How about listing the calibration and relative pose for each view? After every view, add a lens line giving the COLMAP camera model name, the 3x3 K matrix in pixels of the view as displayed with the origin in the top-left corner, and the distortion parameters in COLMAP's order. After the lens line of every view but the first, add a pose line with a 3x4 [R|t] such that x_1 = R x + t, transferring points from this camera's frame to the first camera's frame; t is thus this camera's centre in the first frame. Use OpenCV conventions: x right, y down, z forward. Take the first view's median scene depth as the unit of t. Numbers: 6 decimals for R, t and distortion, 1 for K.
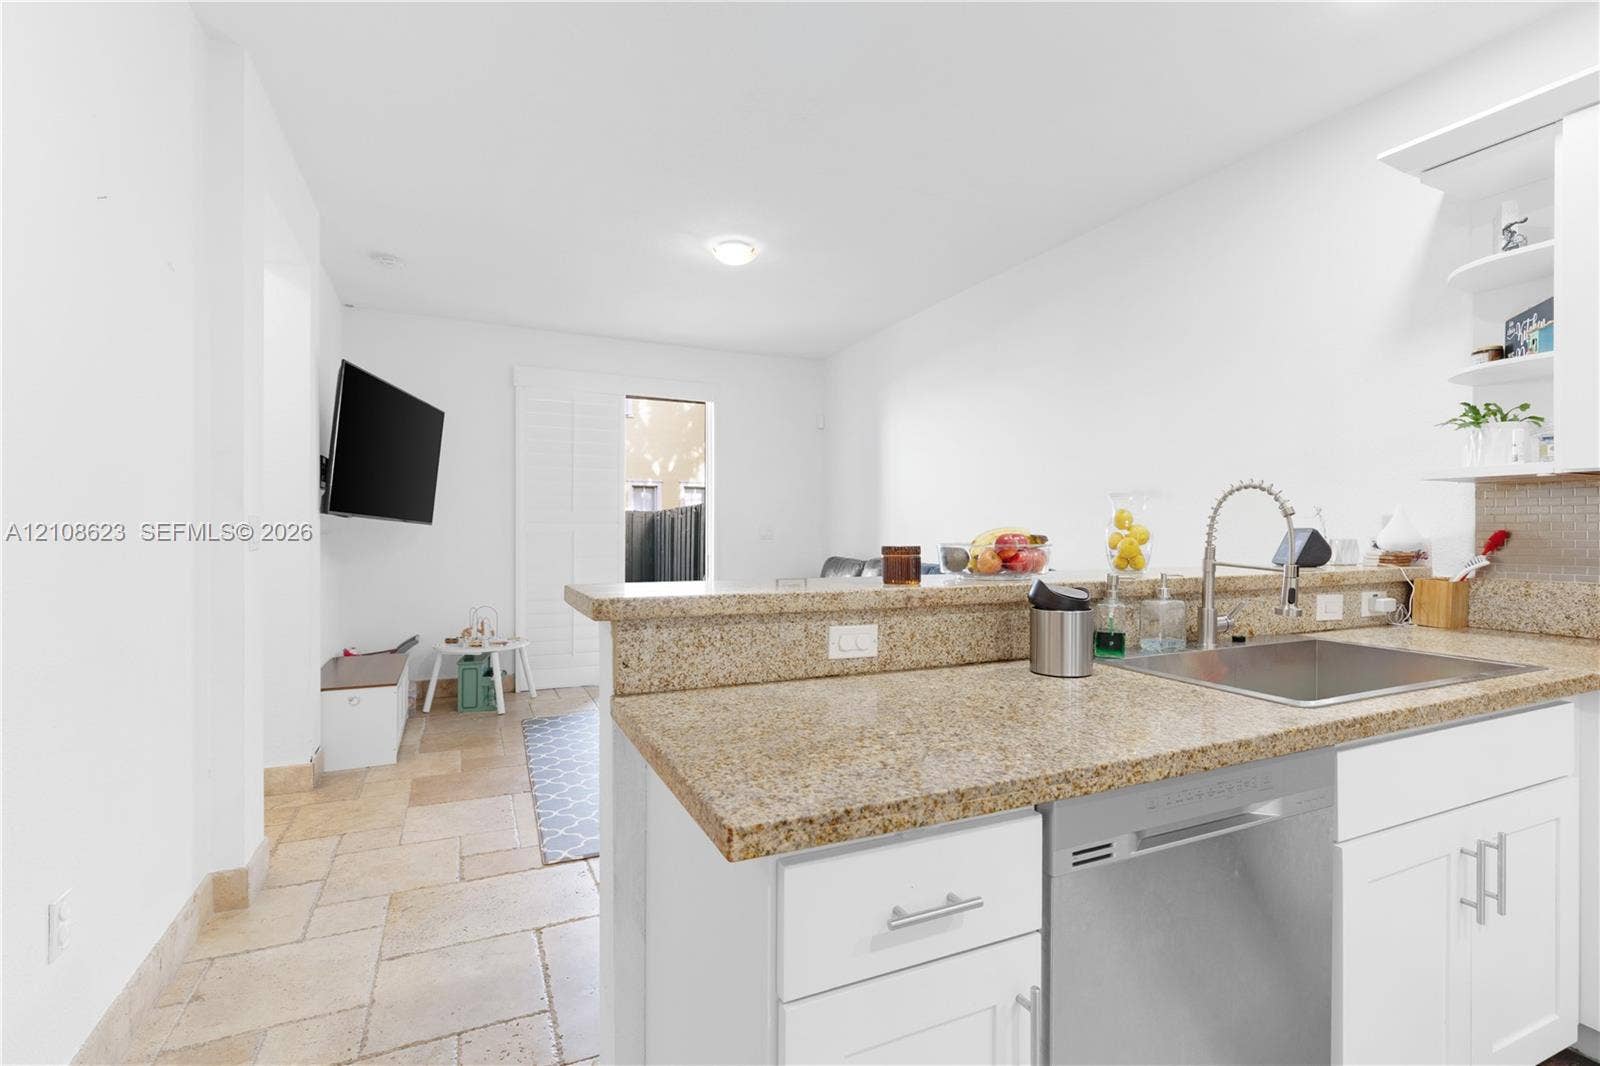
lens RADIAL K [[745.5, 0, 792.0], [0, 745.5, 529.1], [0, 0, 1]] dist [-0.003976, 0.000043]
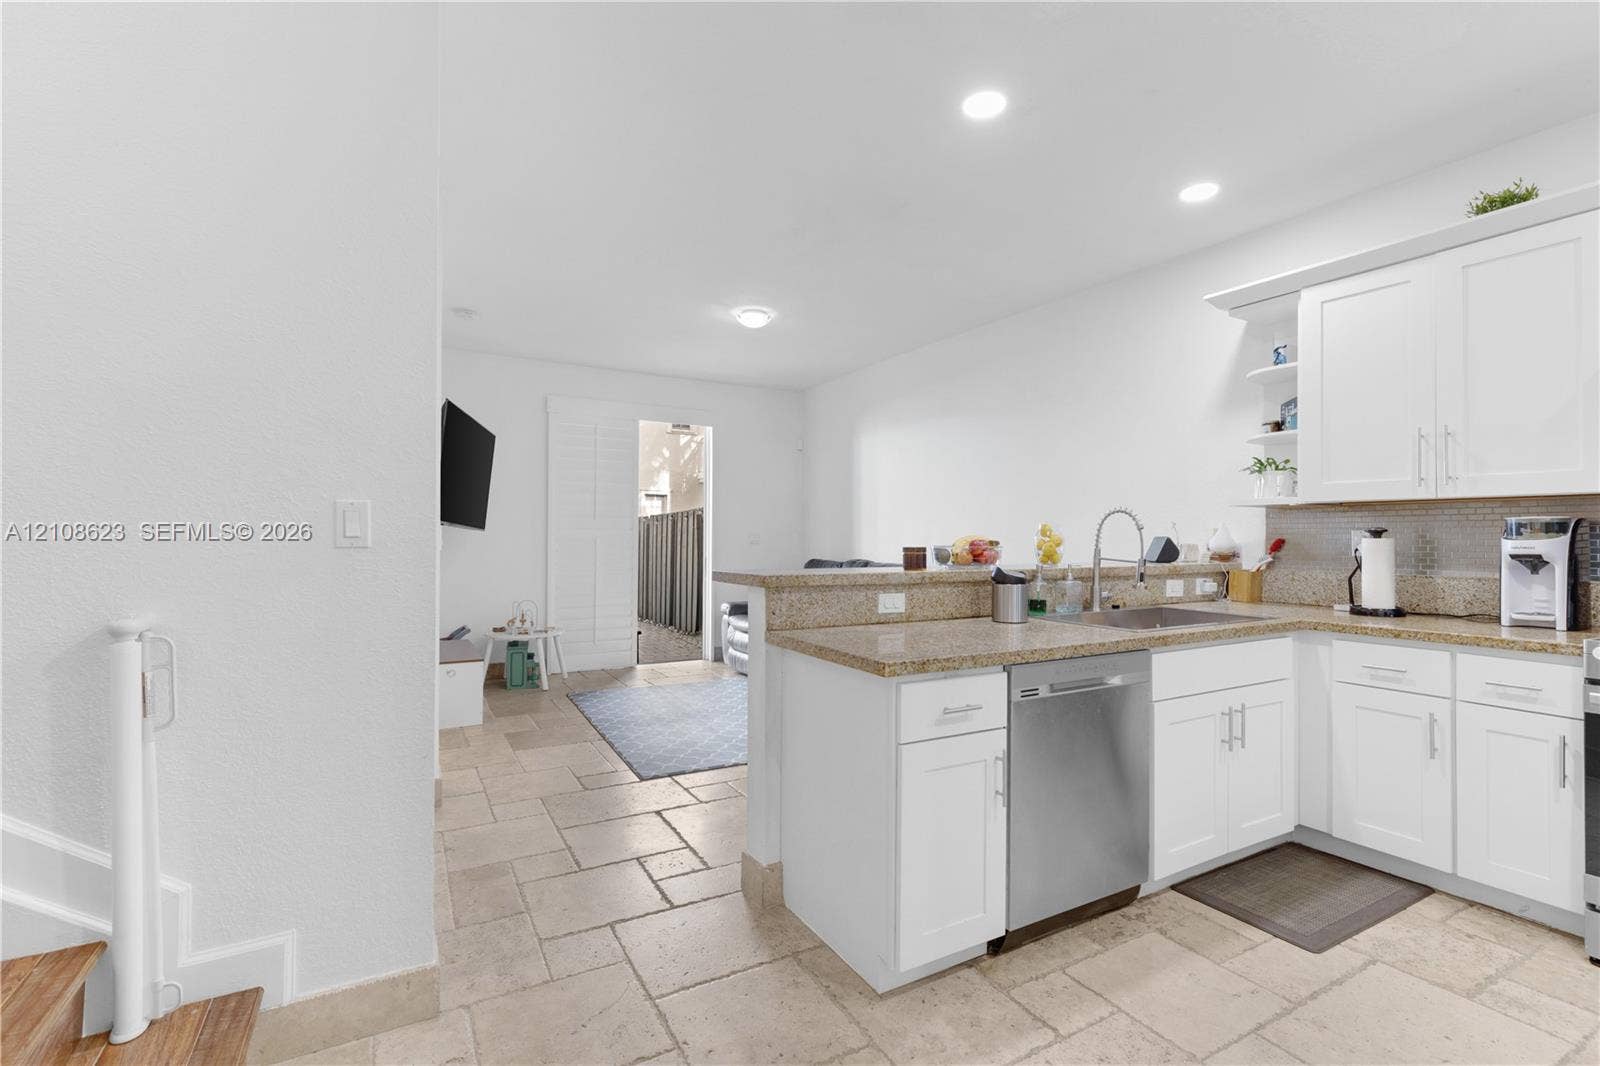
lens RADIAL K [[745.5, 0, 809.9], [0, 745.5, 531.3], [0, 0, 1]] dist [-0.003976, 0.000043]
pose [[0.994114, 0.004358, 0.108249, -0.216593], [-0.003789, 0.999978, -0.005460, -0.001663], [-0.108271, 0.005017, 0.994109, -0.500823]]
